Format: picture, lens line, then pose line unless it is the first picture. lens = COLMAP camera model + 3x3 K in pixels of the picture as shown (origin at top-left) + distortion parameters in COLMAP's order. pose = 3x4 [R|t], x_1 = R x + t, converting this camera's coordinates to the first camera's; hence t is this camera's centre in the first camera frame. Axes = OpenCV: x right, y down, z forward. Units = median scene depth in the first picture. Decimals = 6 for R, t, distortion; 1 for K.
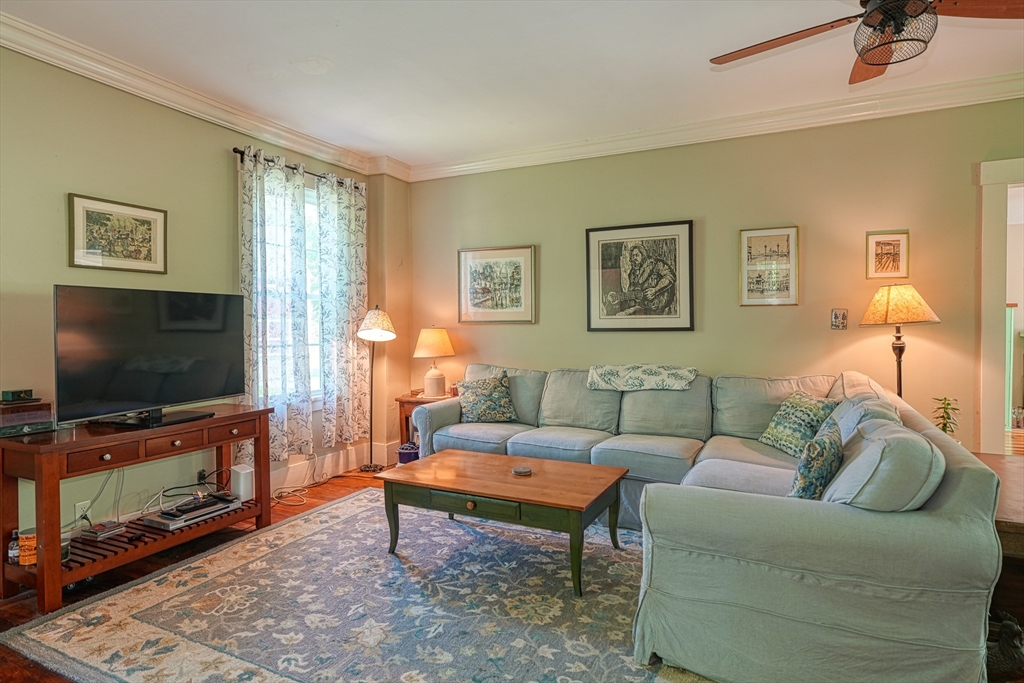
lens RADIAL K [[567.7, 0, 507.6], [0, 567.7, 333.6], [0, 0, 1]] dist [-0.023944, 0.019672]
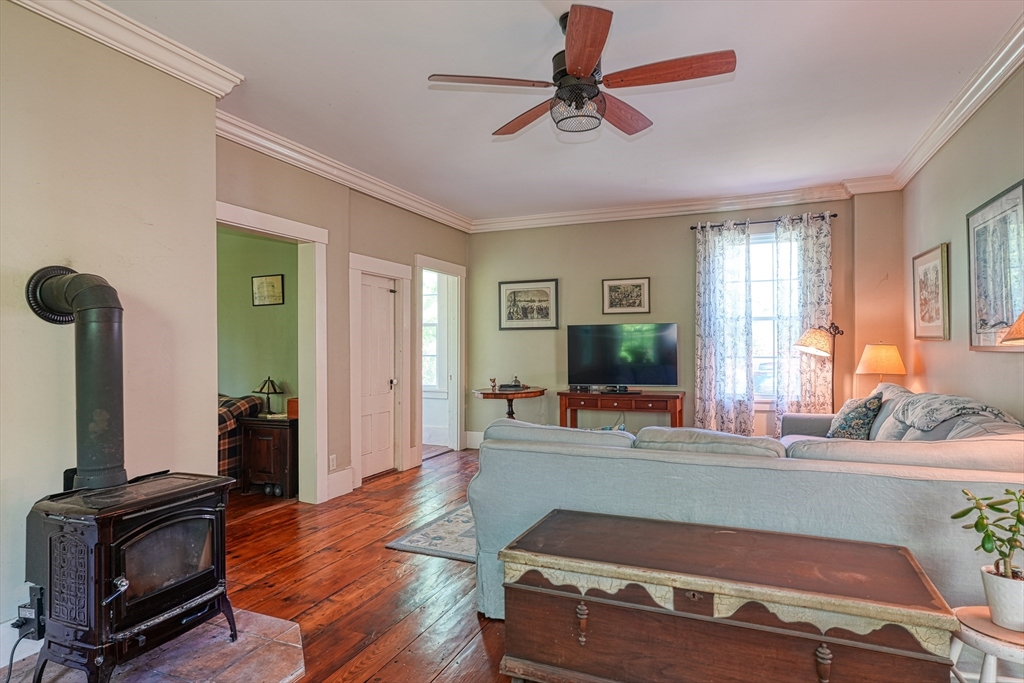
lens RADIAL K [[578.7, 0, 512.0], [0, 578.7, 341.5], [0, 0, 1]] dist [-0.025473, 0.021286]
pose [[0.061007, 0.000368, -0.998137, 0.961992], [-0.009198, 0.999958, -0.000193, -0.010696], [0.998095, 0.009193, 0.061008, 0.384498]]
